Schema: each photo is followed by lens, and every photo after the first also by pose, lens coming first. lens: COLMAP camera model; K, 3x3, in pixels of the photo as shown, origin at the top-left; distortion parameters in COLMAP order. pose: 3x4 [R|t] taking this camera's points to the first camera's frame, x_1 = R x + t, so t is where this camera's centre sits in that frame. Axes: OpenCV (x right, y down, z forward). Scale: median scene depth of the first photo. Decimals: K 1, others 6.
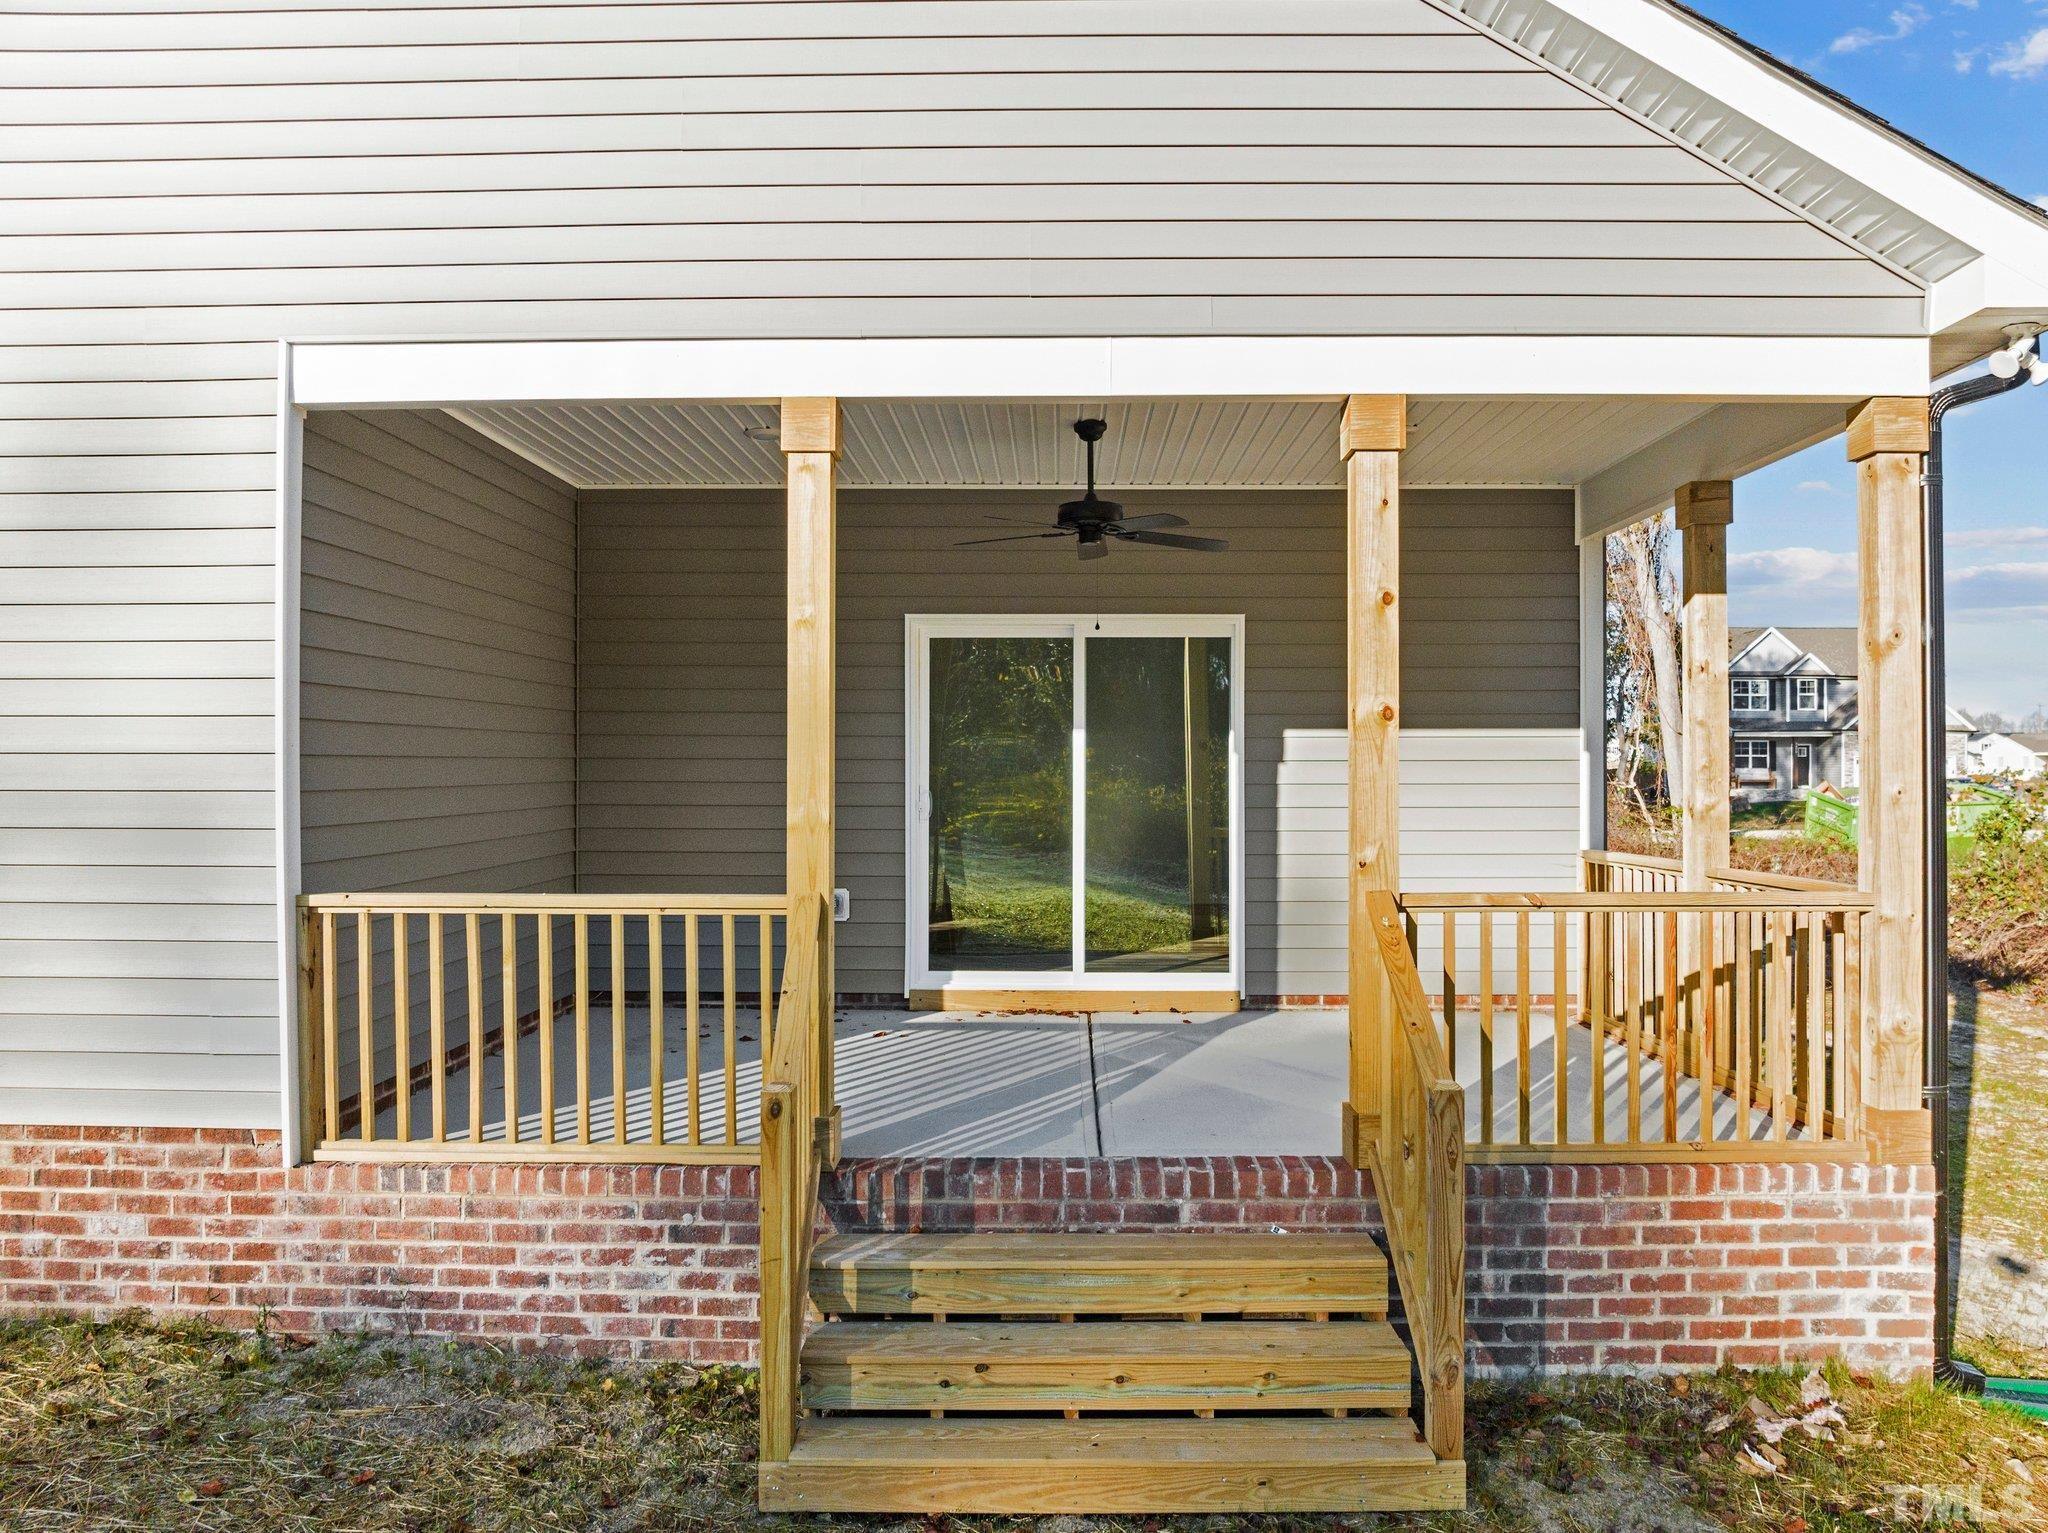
lens RADIAL K [[1450.3, 0, 1026.4], [0, 1450.3, 766.1], [0, 0, 1]] dist [-0.019289, -0.005171]
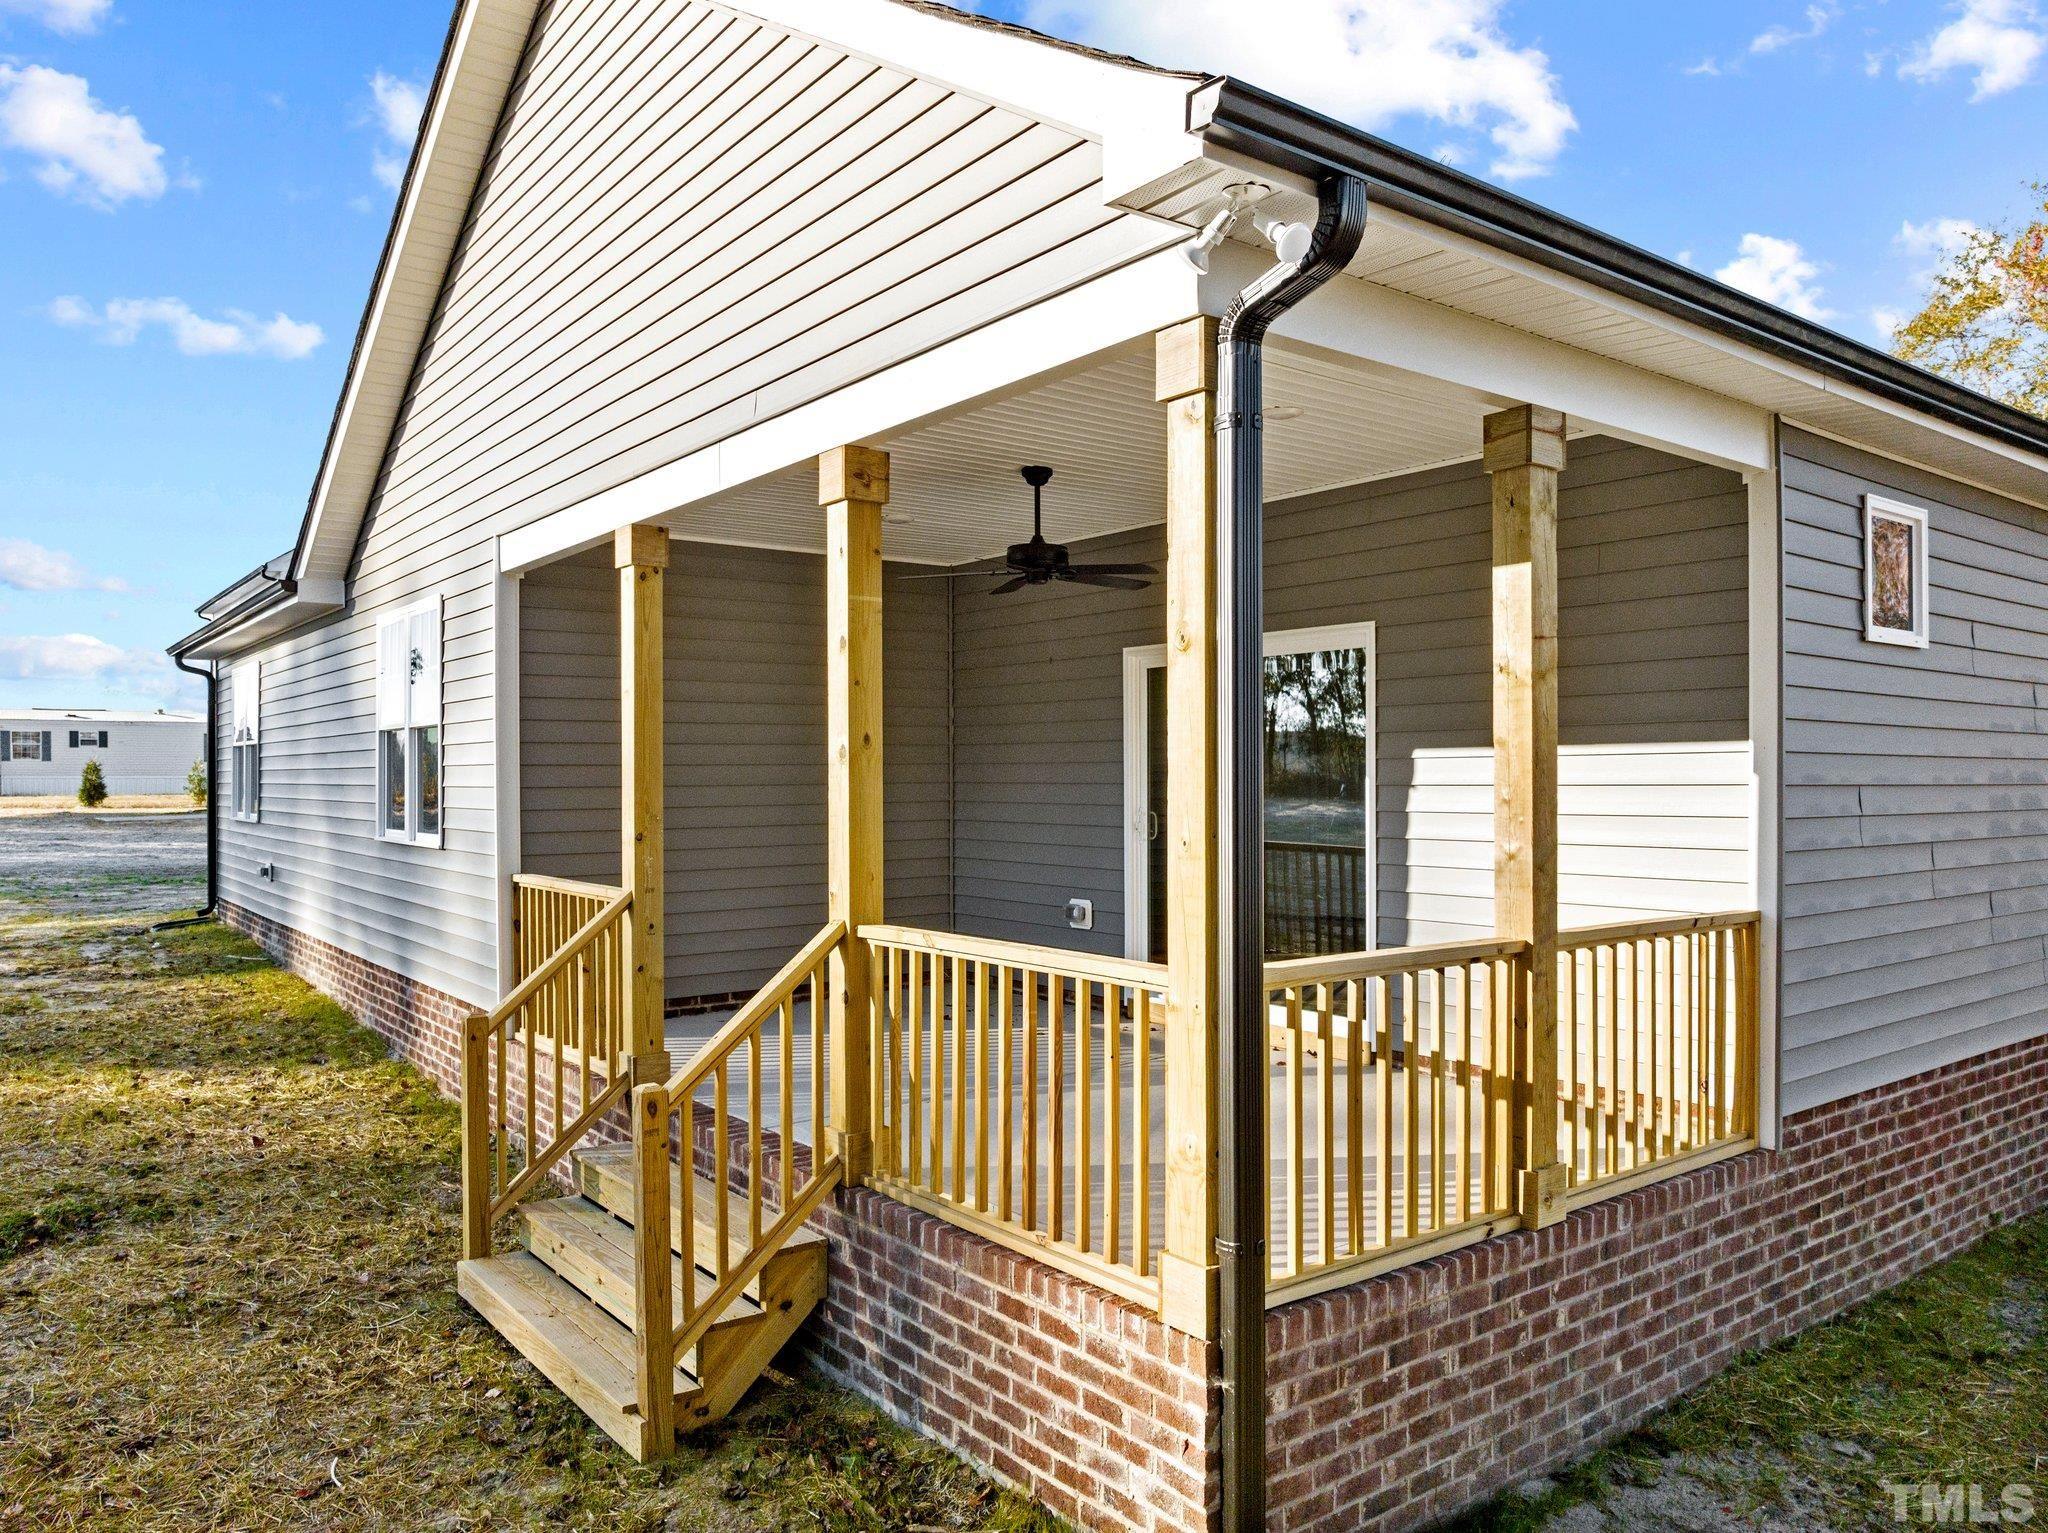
lens RADIAL K [[1450.3, 0, 1022.7], [0, 1450.3, 770.9], [0, 0, 1]] dist [-0.019289, -0.005171]
pose [[0.609742, -0.008002, -0.792560, 1.164263], [0.010465, 0.999943, -0.002044, -0.021354], [0.792531, -0.007048, 0.609791, 0.457038]]
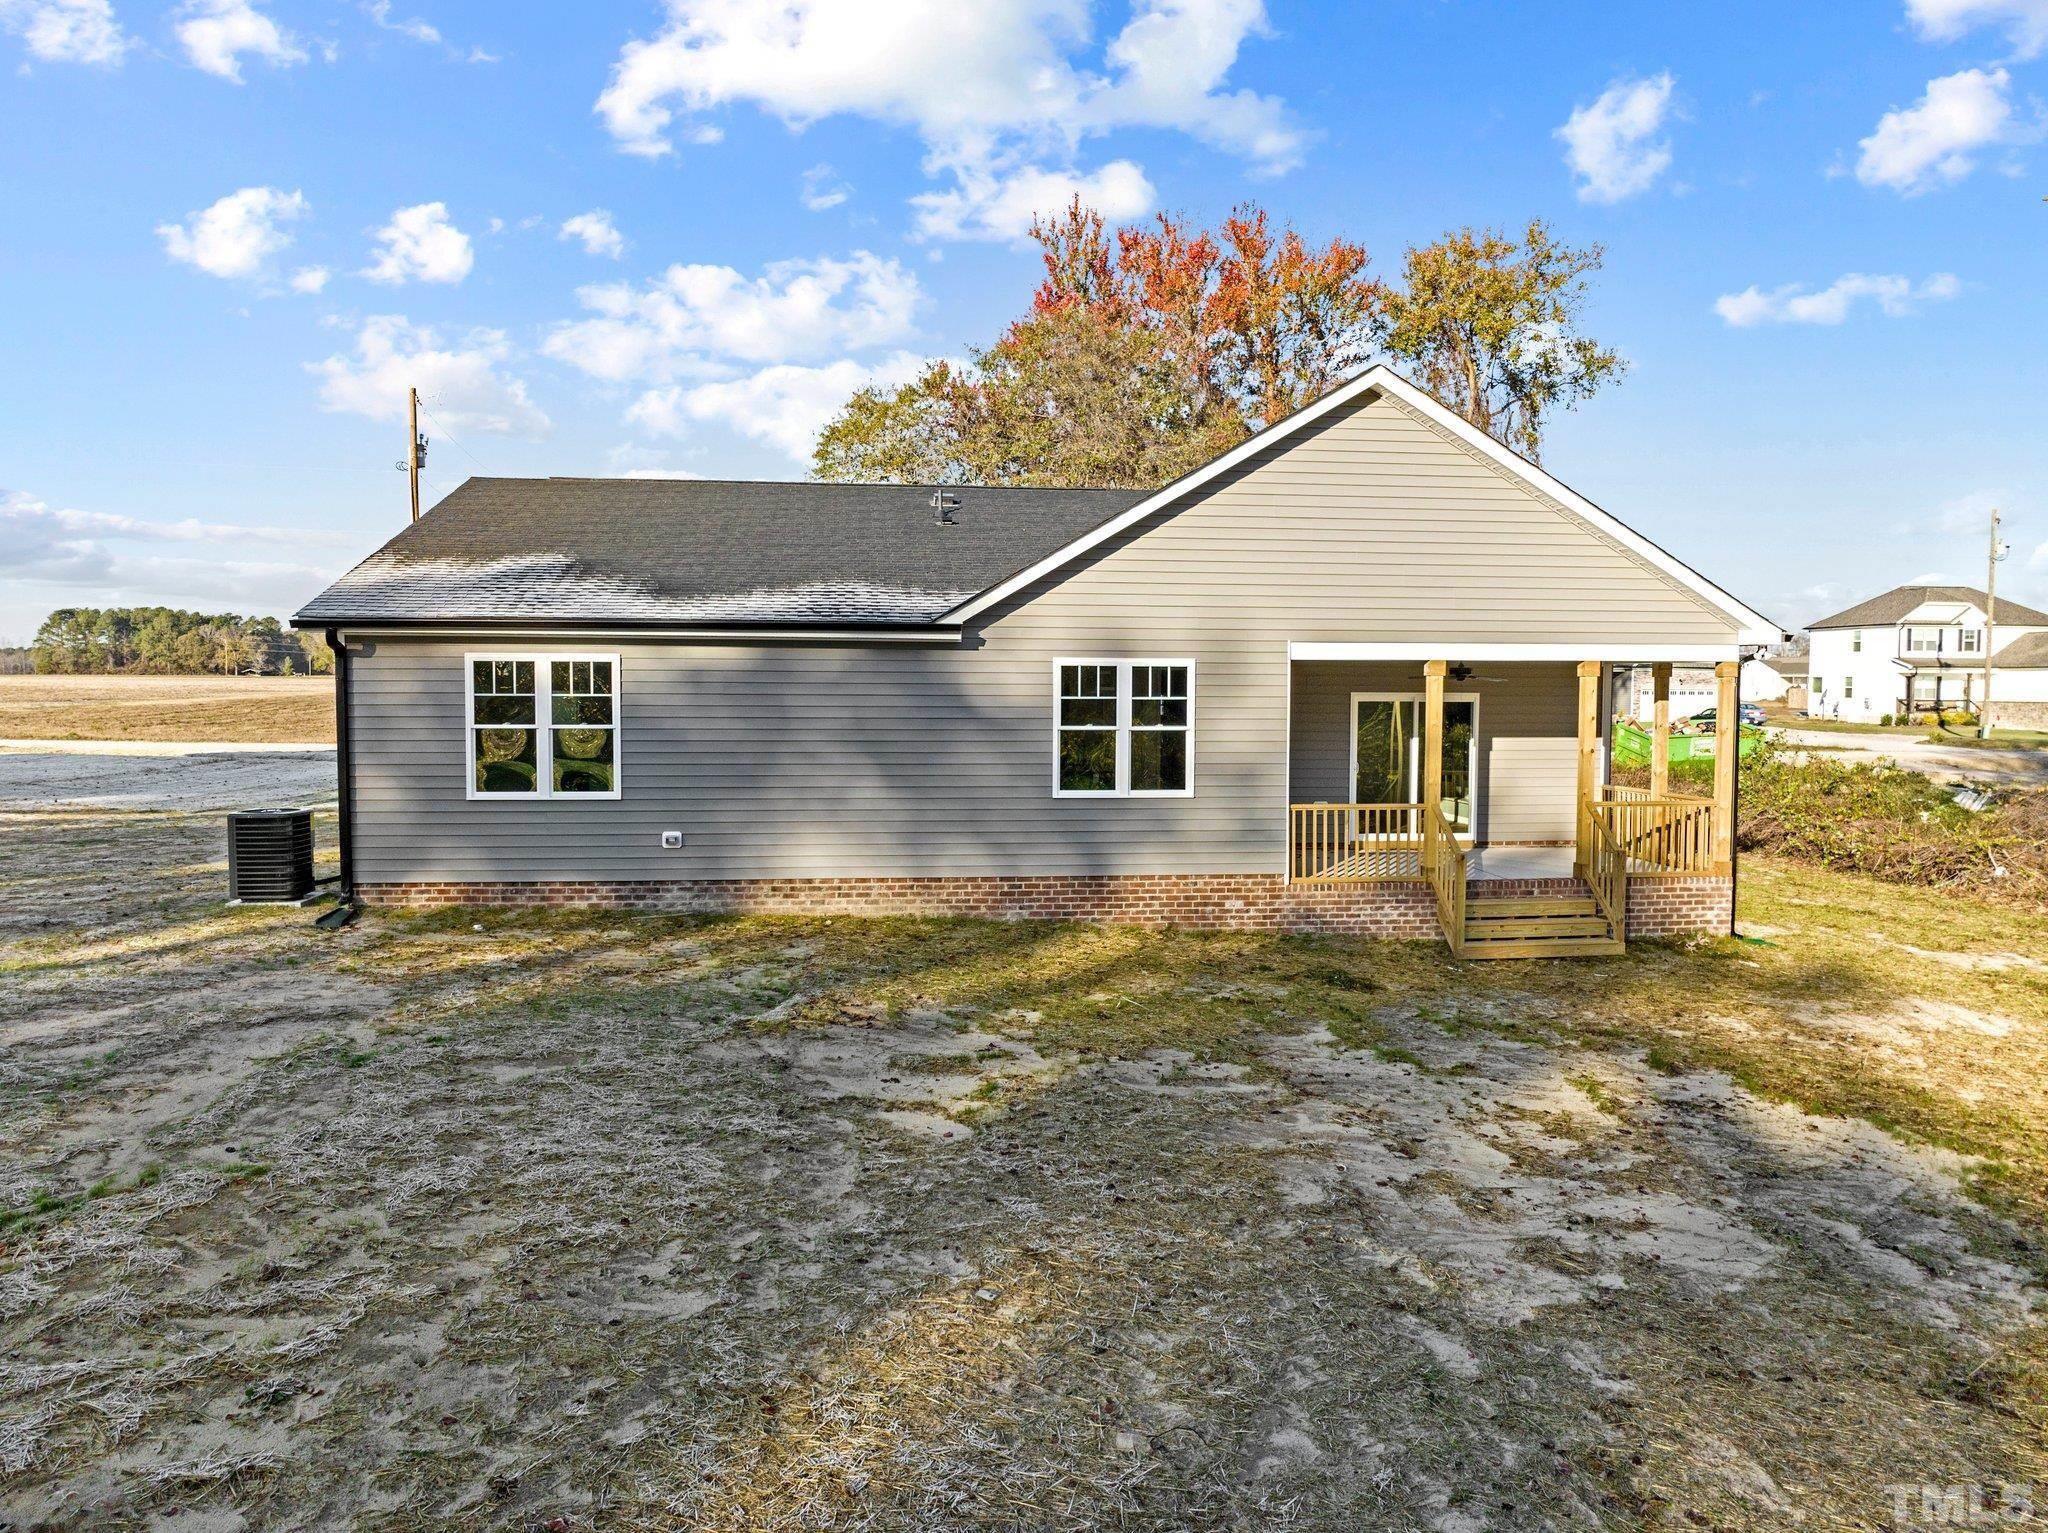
lens RADIAL K [[1450.3, 0, 1029.1], [0, 1450.3, 761.1], [0, 0, 1]] dist [-0.019289, -0.005171]
pose [[0.991098, -0.005143, 0.133037, -1.560933], [-0.002712, 0.998267, 0.058791, -0.212275], [-0.133108, -0.058629, 0.989366, -2.277675]]
